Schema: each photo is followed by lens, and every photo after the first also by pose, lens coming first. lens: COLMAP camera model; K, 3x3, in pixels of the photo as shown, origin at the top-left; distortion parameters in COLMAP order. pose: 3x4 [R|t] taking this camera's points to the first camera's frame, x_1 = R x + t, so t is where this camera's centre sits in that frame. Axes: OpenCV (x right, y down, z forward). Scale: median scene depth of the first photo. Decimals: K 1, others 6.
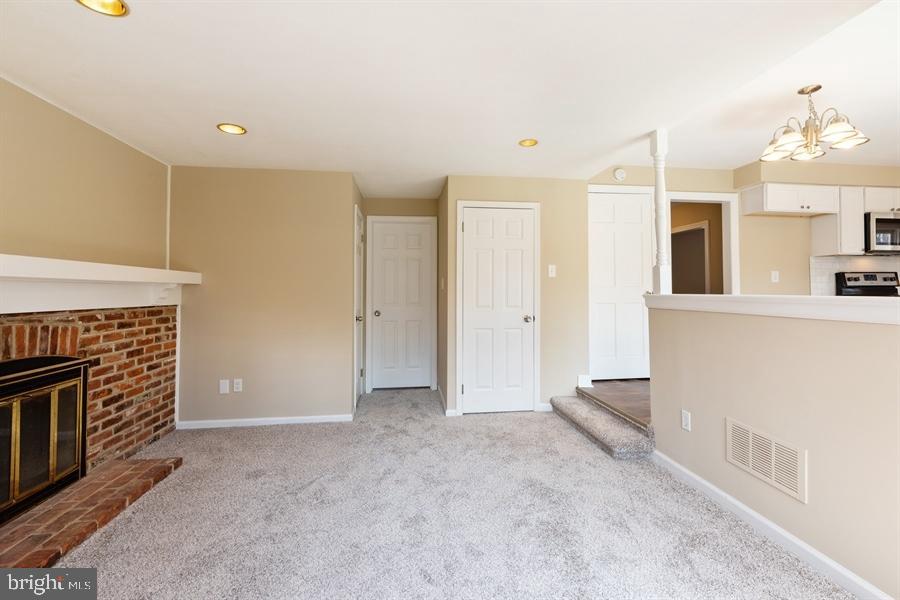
lens RADIAL K [[393.8, 0, 450.0], [0, 393.8, 300.0], [0, 0, 1]] dist [0.000790, -0.000096]
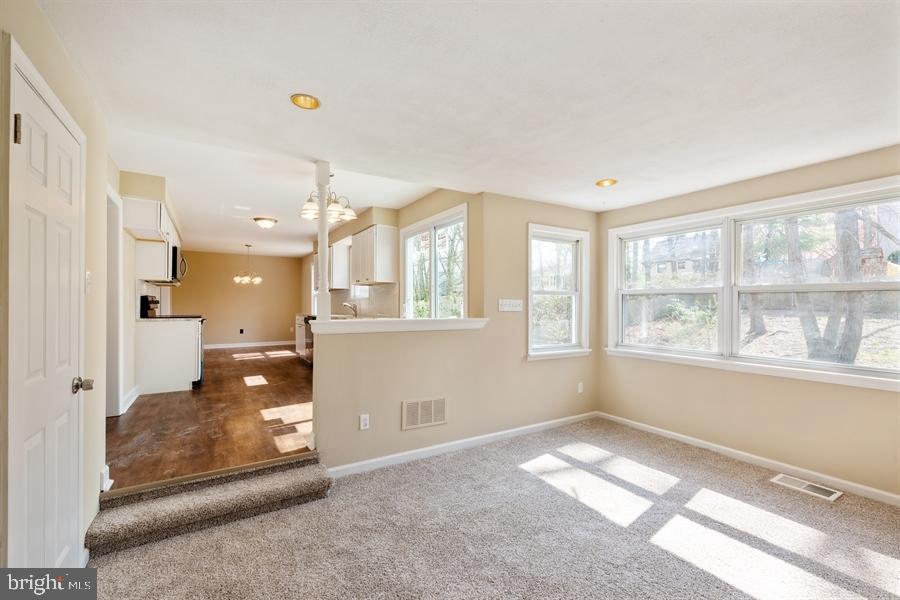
lens RADIAL K [[408.6, 0, 450.0], [0, 408.6, 300.0], [0, 0, 1]] dist [0.024490, 0.000064]
pose [[-0.401687, 0.014131, 0.915668, -0.656884], [0.021701, 0.999747, -0.005909, -0.059169], [-0.915520, 0.017498, -0.401892, 1.202234]]
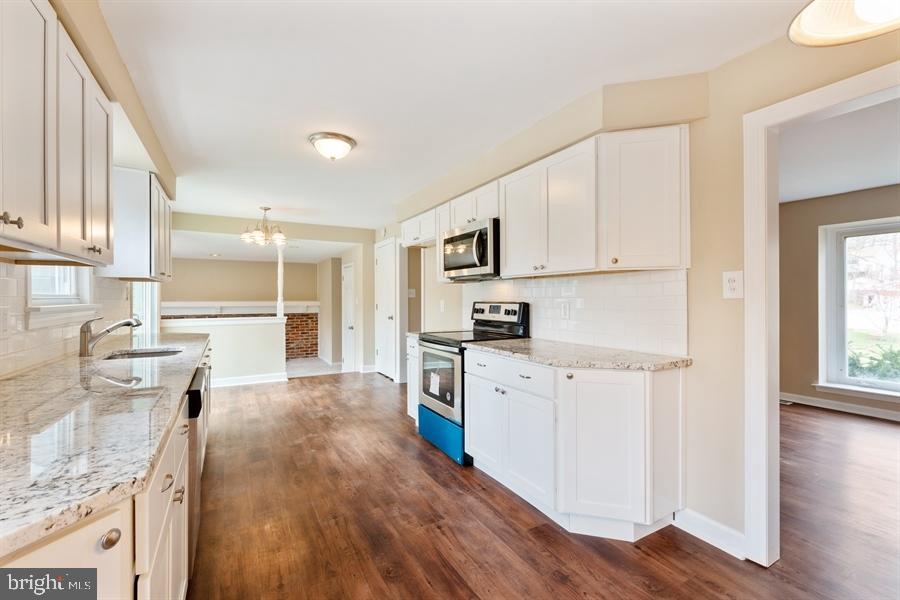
lens RADIAL K [[393.8, 0, 450.0], [0, 393.8, 300.0], [0, 0, 1]] dist [0.000790, -0.000096]
pose [[0.372736, 0.006234, -0.927916, 3.007895], [-0.017923, 0.999839, -0.000483, -0.126637], [0.927764, 0.016811, 0.372788, 1.089957]]
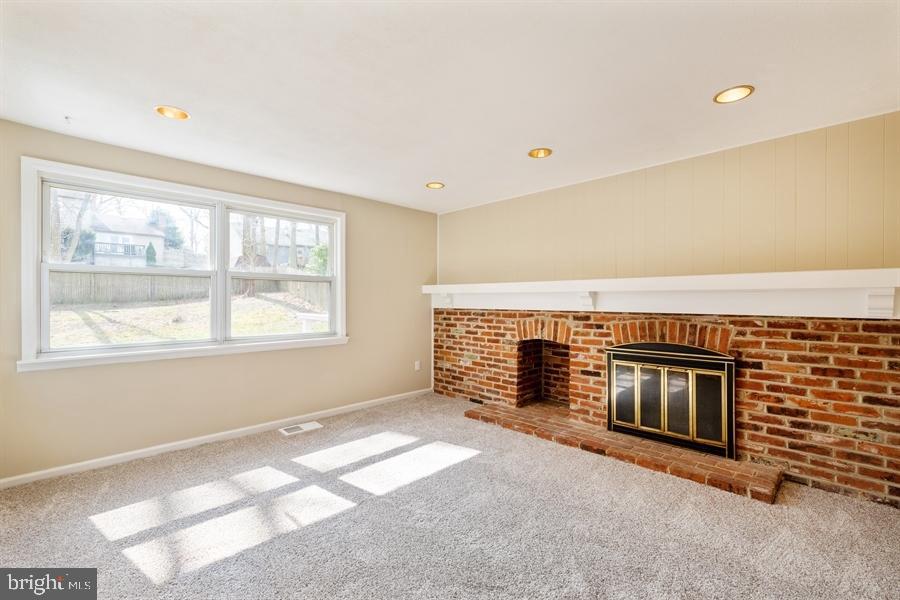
lens RADIAL K [[393.8, 0, 450.0], [0, 393.8, 300.0], [0, 0, 1]] dist [0.000790, -0.000096]
pose [[-0.786279, 0.004819, -0.617852, 0.403874], [-0.010452, 0.999723, 0.021100, -0.032468], [0.617783, 0.023048, -0.786011, 1.292829]]
